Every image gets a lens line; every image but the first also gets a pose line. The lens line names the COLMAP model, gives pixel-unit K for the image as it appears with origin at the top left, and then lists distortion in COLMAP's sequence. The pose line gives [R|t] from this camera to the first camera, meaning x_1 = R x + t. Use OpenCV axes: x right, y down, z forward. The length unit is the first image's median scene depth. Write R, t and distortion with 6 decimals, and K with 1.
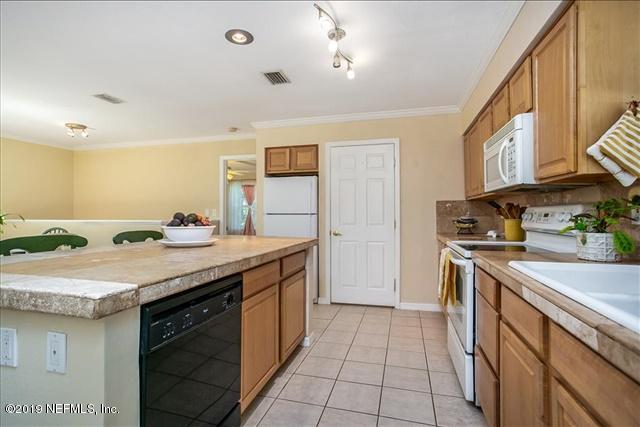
lens RADIAL K [[321.1, 0, 317.3], [0, 321.1, 213.0], [0, 0, 1]] dist [0.000240, 0.000877]
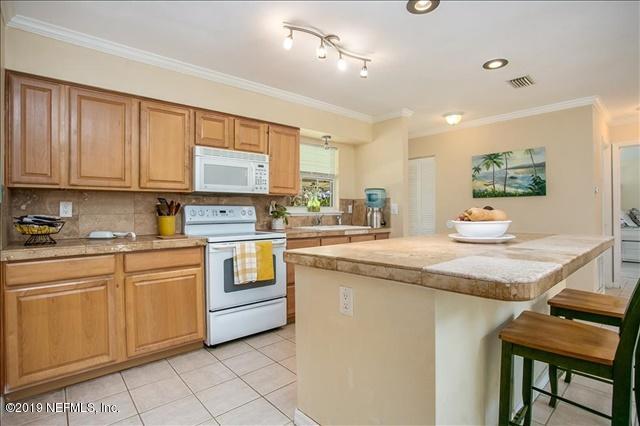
lens RADIAL K [[321.1, 0, 321.8], [0, 321.1, 213.1], [0, 0, 1]] dist [0.000240, 0.000877]
pose [[-0.831033, 0.010178, 0.556130, -0.271399], [0.007623, 0.999947, -0.006908, 0.014051], [-0.556171, -0.001502, -0.831067, 1.058226]]
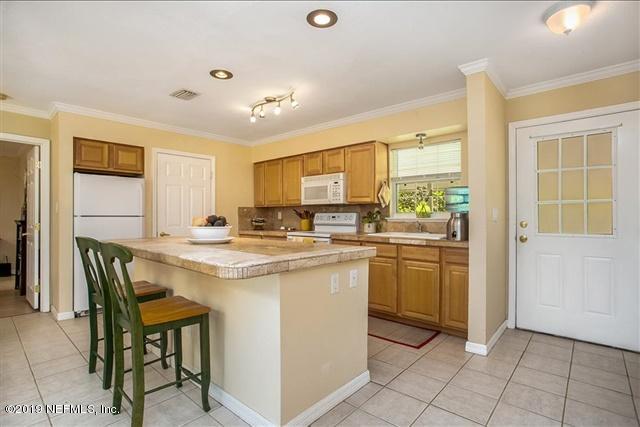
lens RADIAL K [[321.1, 0, 317.8], [0, 321.1, 215.6], [0, 0, 1]] dist [0.000240, 0.000877]
pose [[0.432959, 0.002390, 0.901410, -0.678589], [-0.004424, 0.999990, -0.000526, -0.001332], [-0.901403, -0.003760, 0.432965, 0.073968]]
